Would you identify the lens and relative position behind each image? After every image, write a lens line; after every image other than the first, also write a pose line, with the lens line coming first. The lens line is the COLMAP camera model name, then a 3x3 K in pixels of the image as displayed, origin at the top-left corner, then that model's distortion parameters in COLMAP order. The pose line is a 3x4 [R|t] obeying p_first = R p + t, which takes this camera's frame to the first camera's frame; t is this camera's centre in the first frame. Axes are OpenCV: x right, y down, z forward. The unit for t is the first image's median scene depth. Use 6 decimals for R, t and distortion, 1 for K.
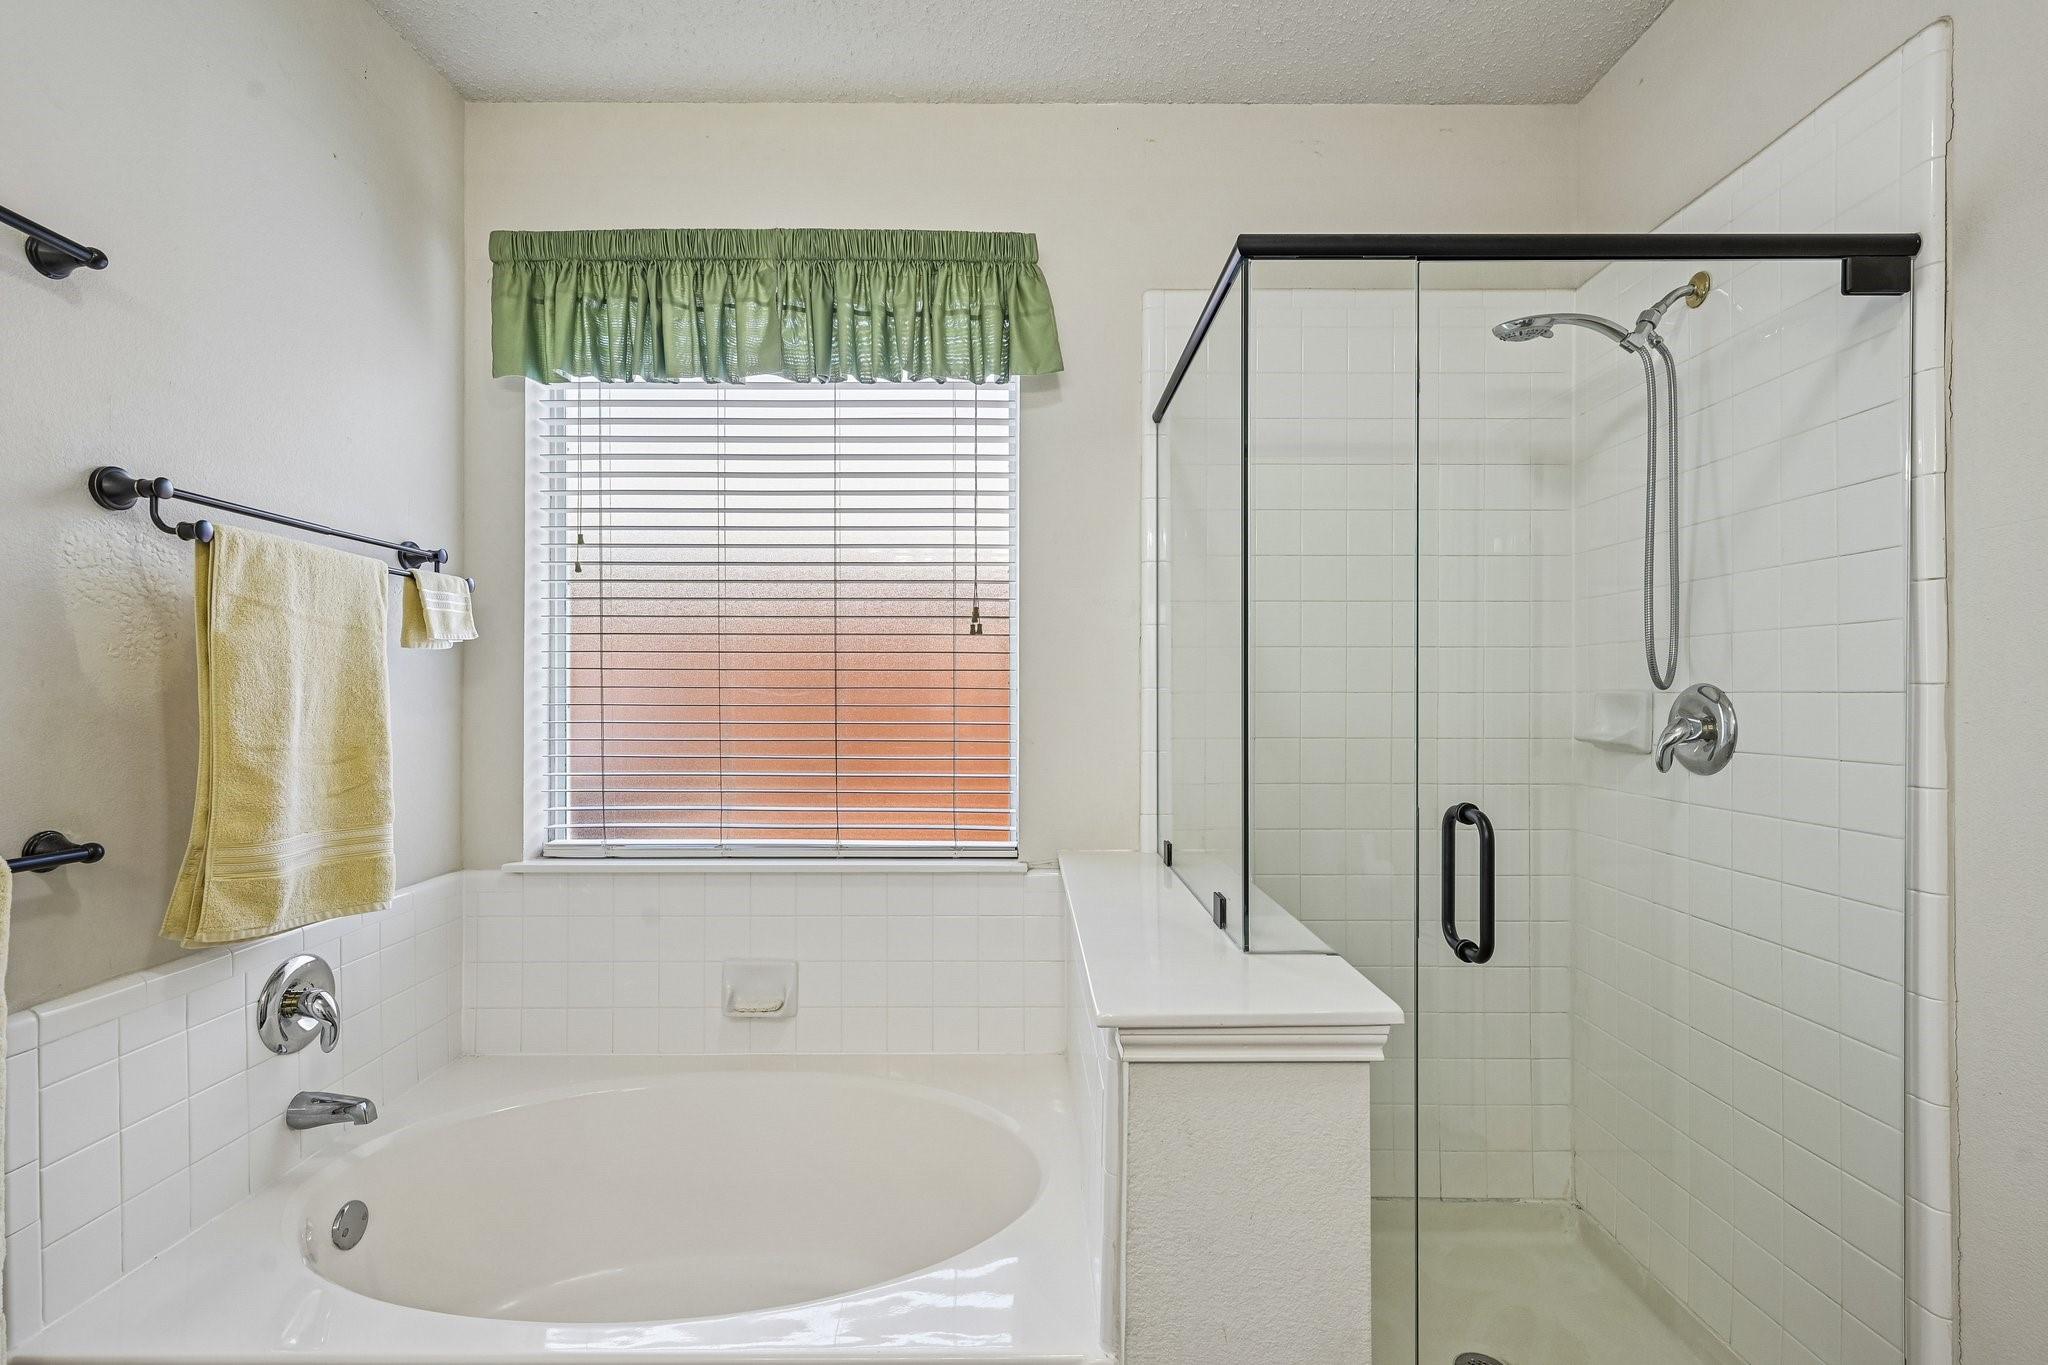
lens RADIAL K [[938.6, 0, 1030.2], [0, 938.6, 692.5], [0, 0, 1]] dist [0.020389, 0.000974]
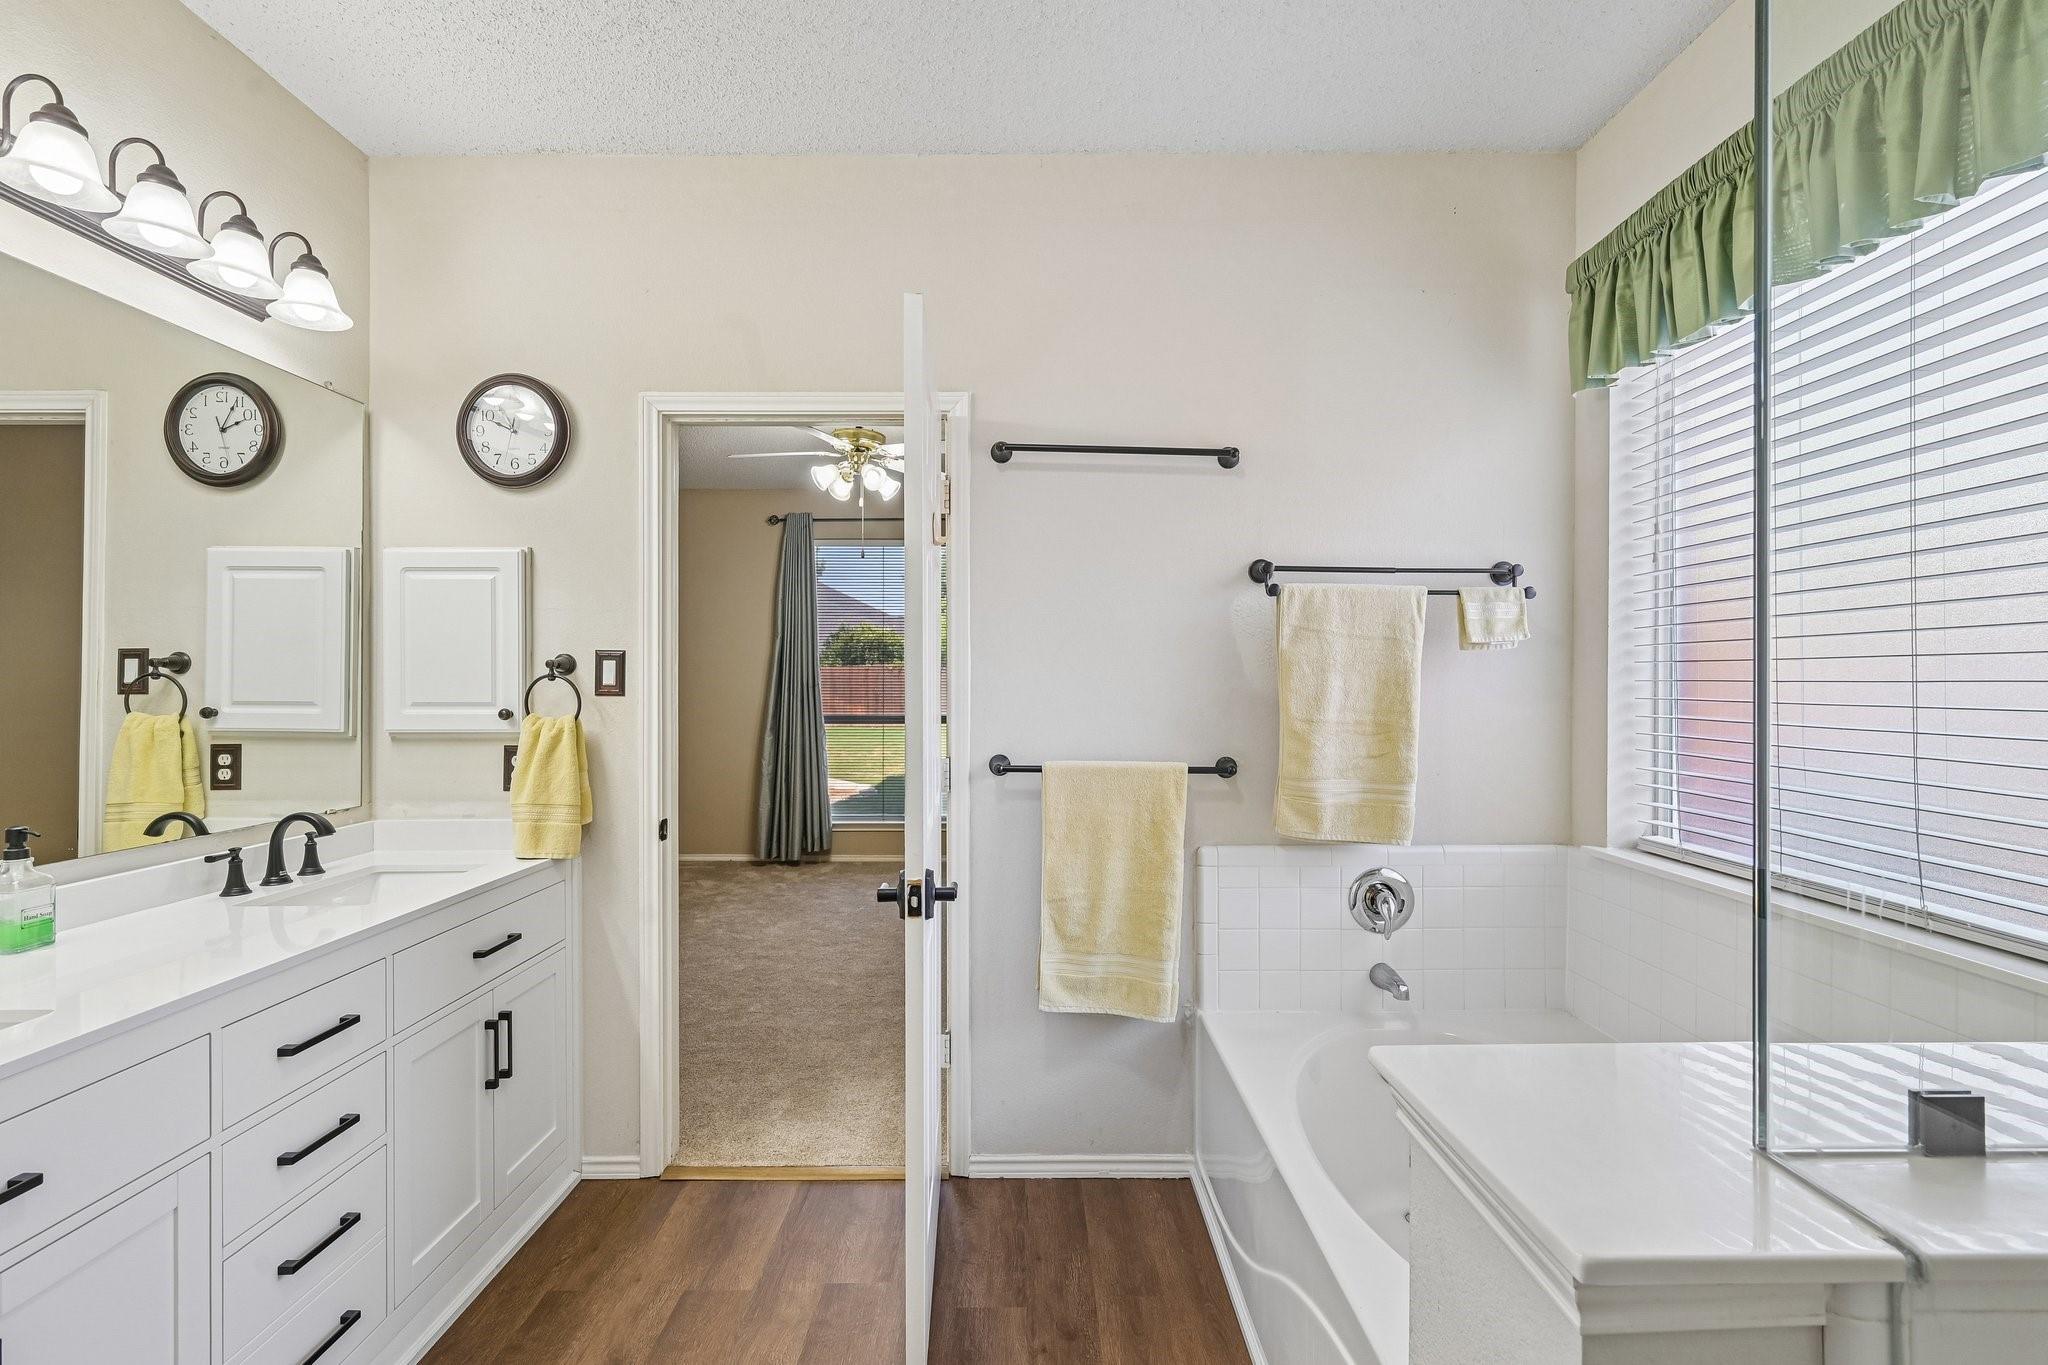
lens RADIAL K [[938.6, 0, 1028.7], [0, 938.6, 681.8], [0, 0, 1]] dist [0.020389, 0.000974]
pose [[-0.009238, 0.000396, -0.999957, 0.686180], [-0.003346, 0.999994, 0.000427, -0.004075], [0.999952, 0.003350, -0.009237, 0.489304]]
